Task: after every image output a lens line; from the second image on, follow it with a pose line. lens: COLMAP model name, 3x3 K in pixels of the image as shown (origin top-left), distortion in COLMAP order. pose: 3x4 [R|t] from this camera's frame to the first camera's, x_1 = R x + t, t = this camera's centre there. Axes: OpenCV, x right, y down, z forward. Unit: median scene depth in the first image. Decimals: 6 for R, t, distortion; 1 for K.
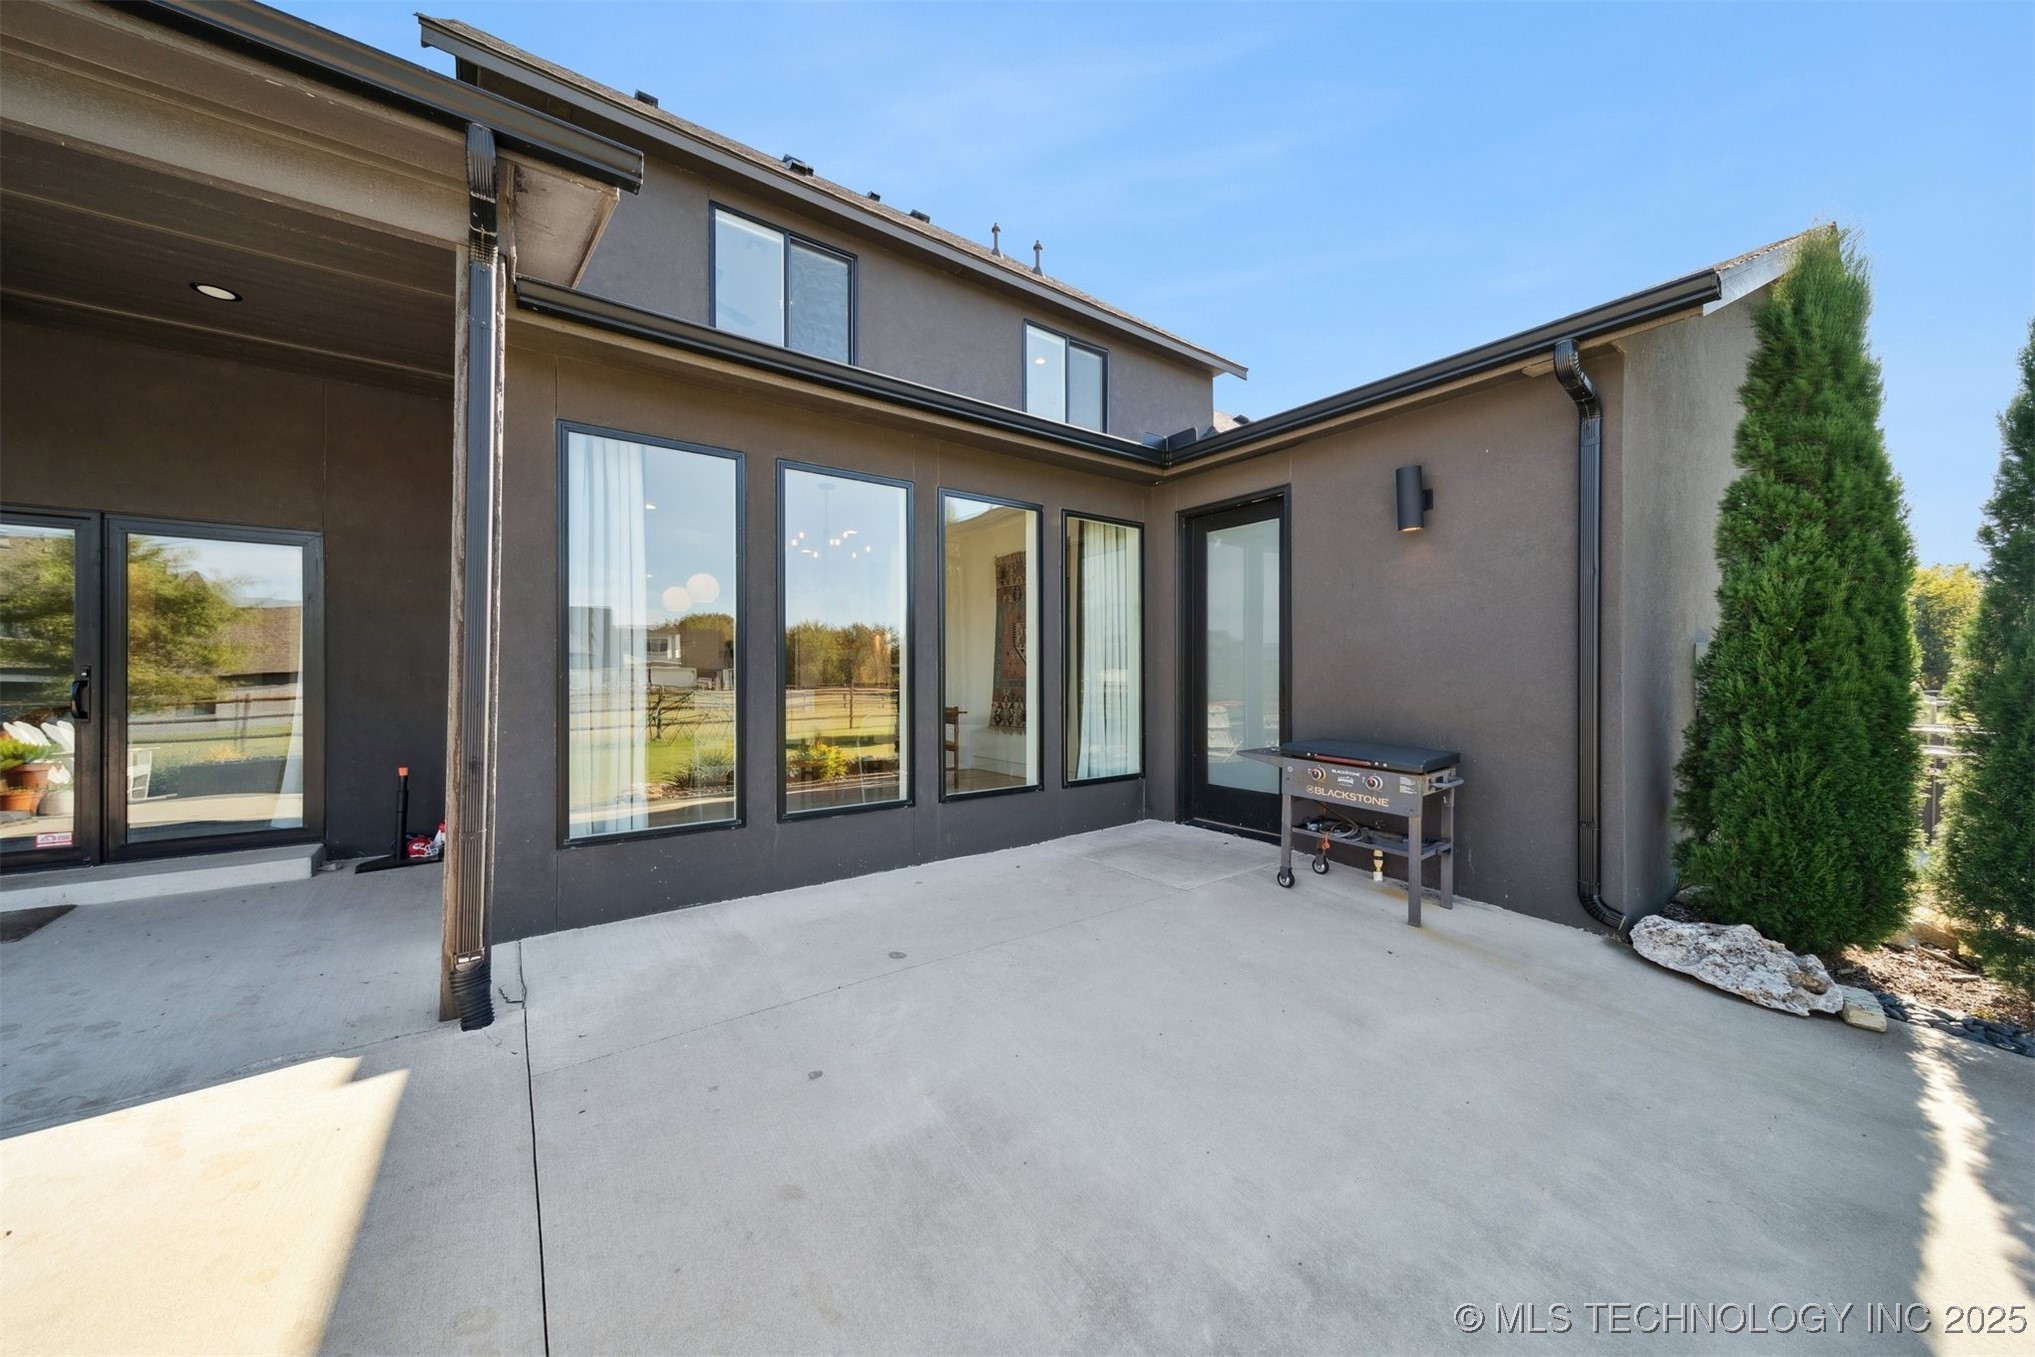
lens RADIAL K [[702.1, 0, 1017.5], [0, 702.1, 678.5], [0, 0, 1]] dist [0.001042, 0.000070]
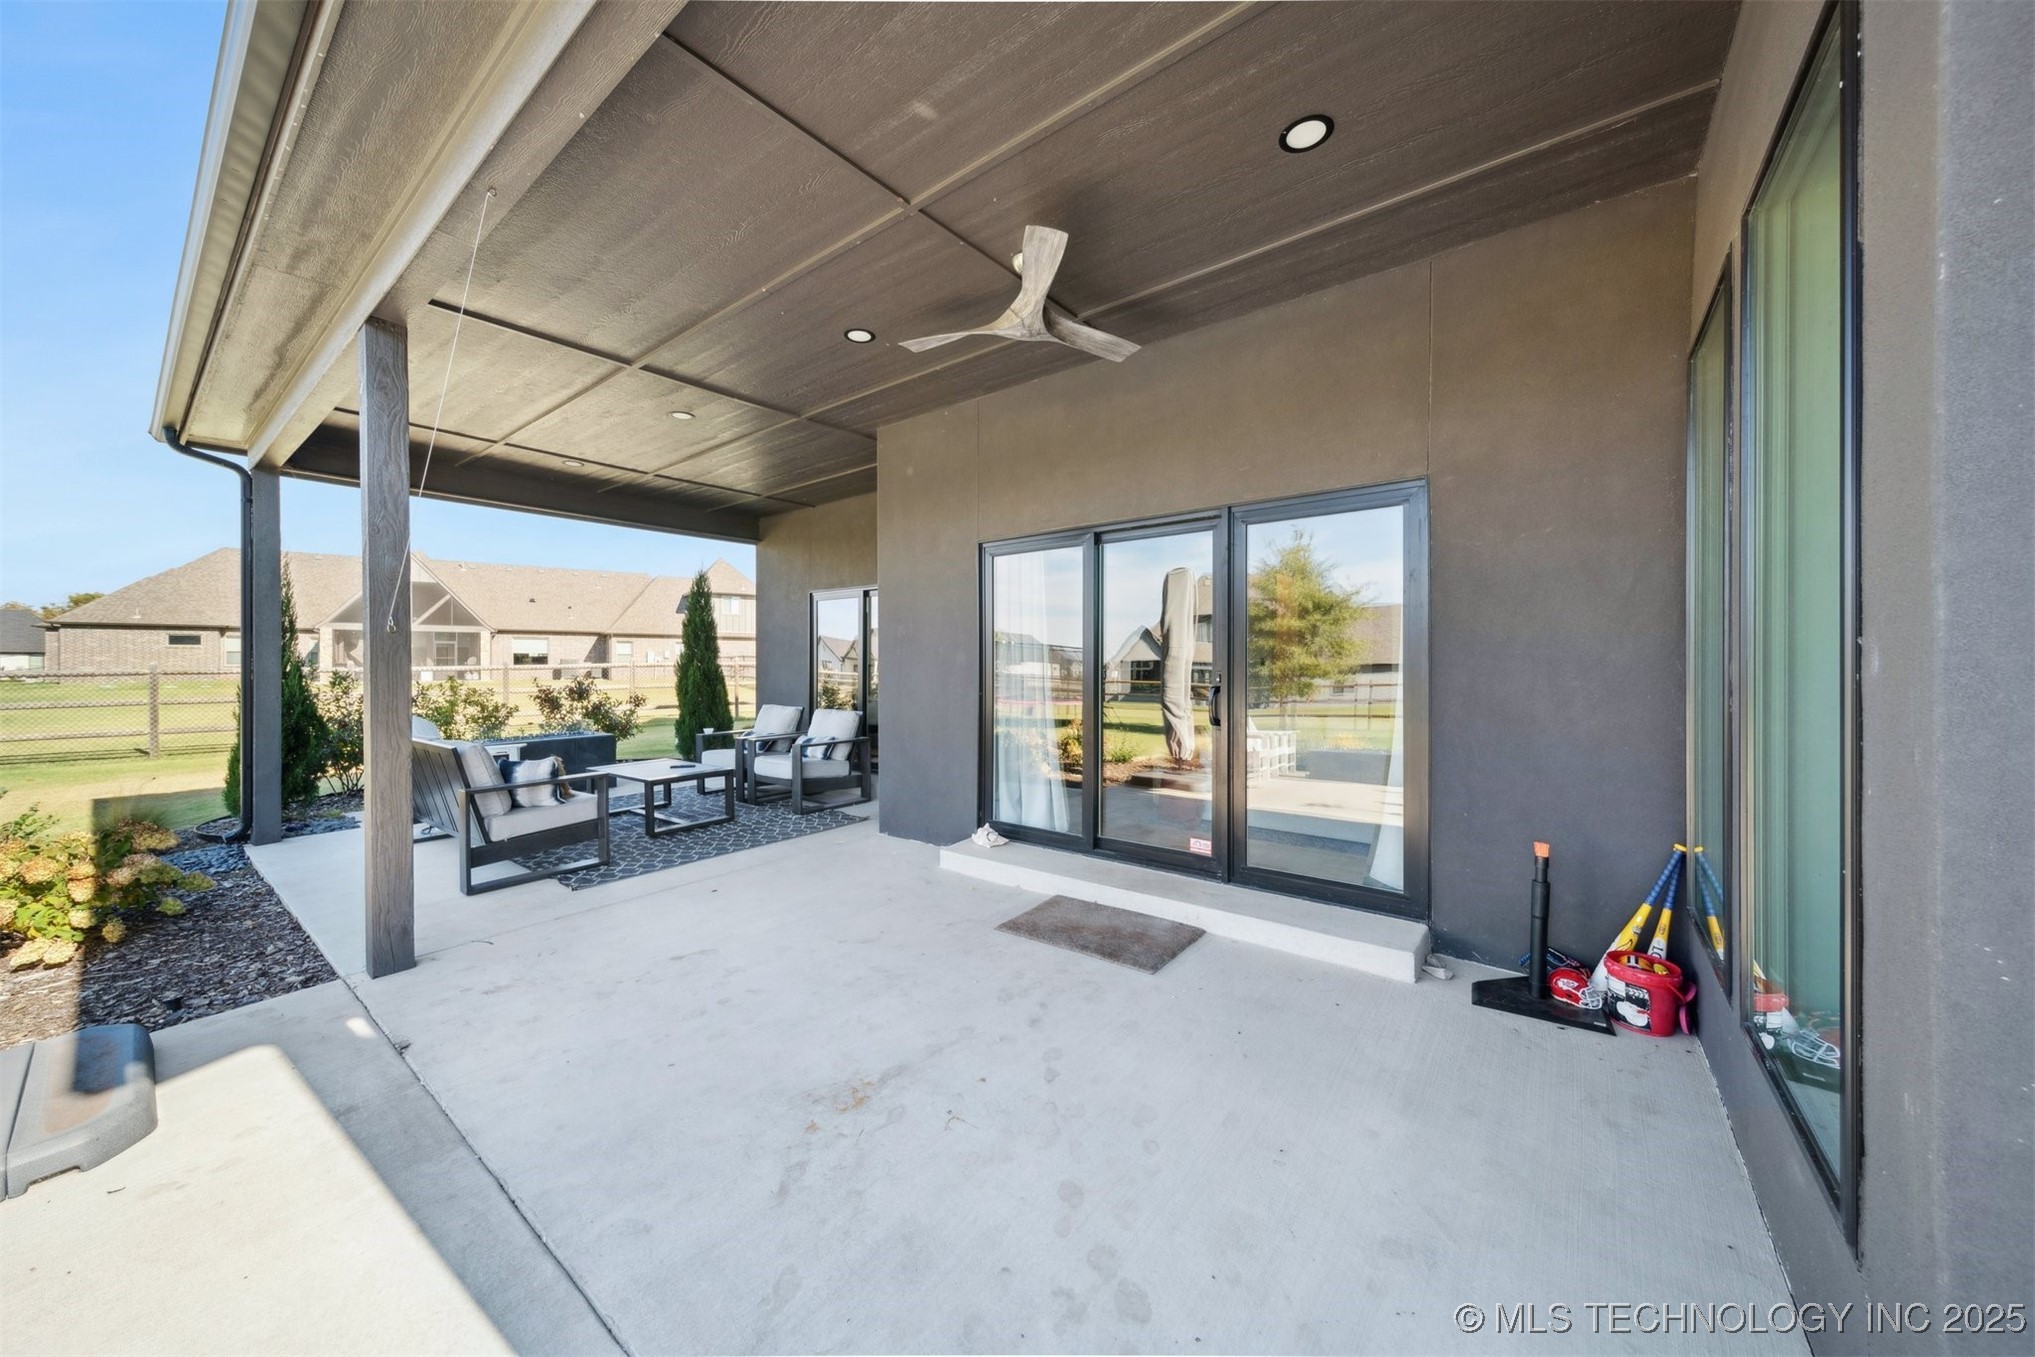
lens RADIAL K [[706.6, 0, 1002.9], [0, 706.6, 663.7], [0, 0, 1]] dist [0.014535, -0.002425]
pose [[0.261002, -0.002509, -0.965335, -0.416073], [-0.001198, 0.999995, -0.002923, -0.021241], [0.965338, 0.001919, 0.260998, 0.408107]]
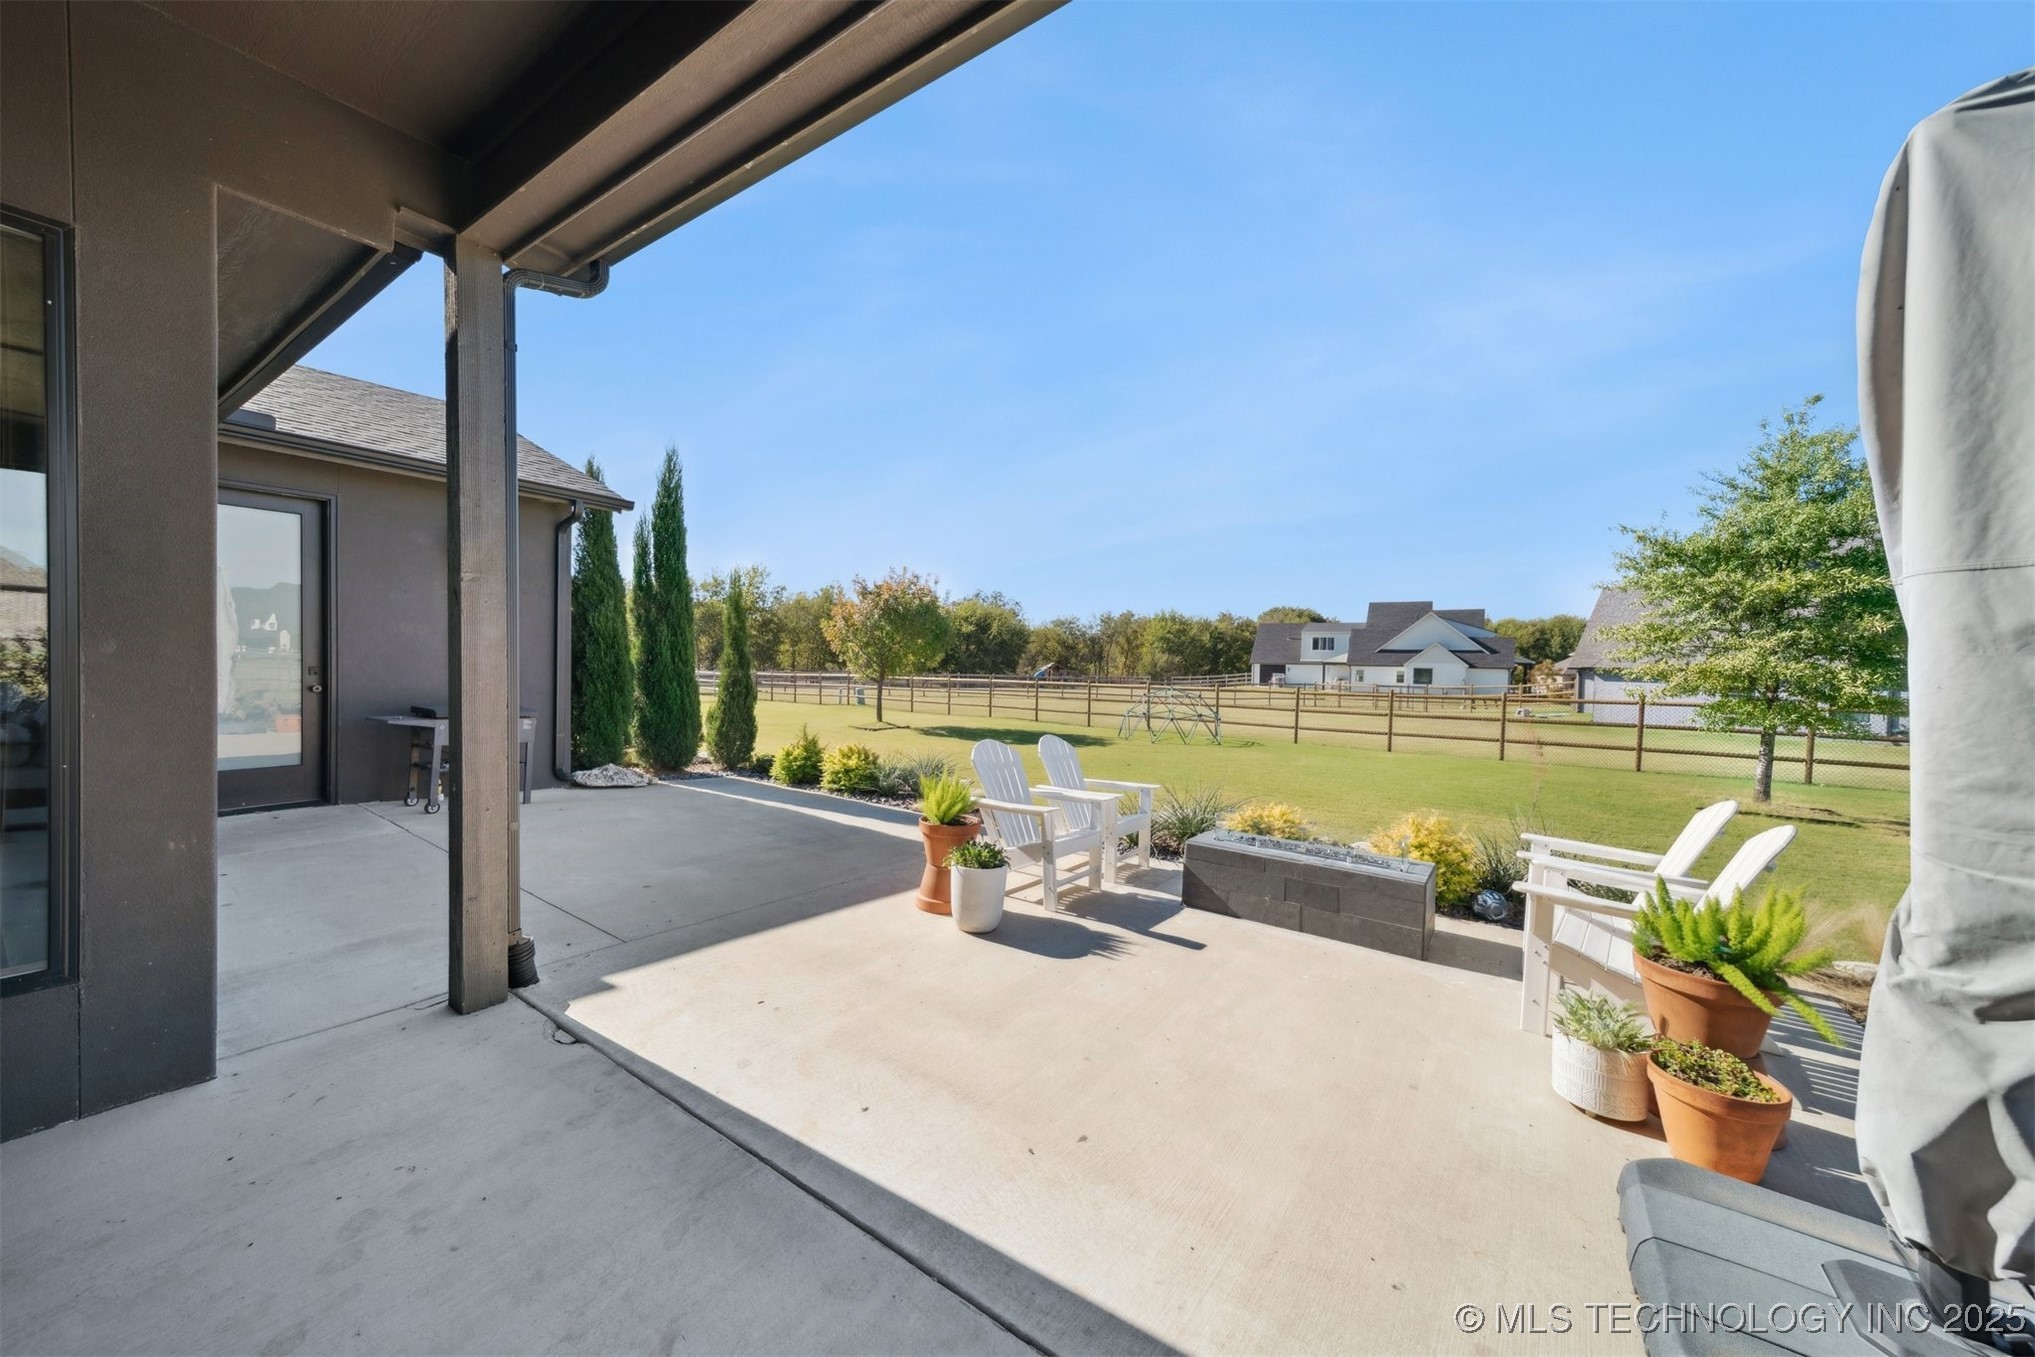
lens RADIAL K [[706.6, 0, 1002.9], [0, 706.6, 663.7], [0, 0, 1]] dist [0.014535, -0.002425]
pose [[-0.318299, -0.014020, 0.947887, -1.318186], [-0.021346, 0.999743, 0.007620, -0.031583], [-0.947750, -0.017808, -0.318516, 0.402571]]
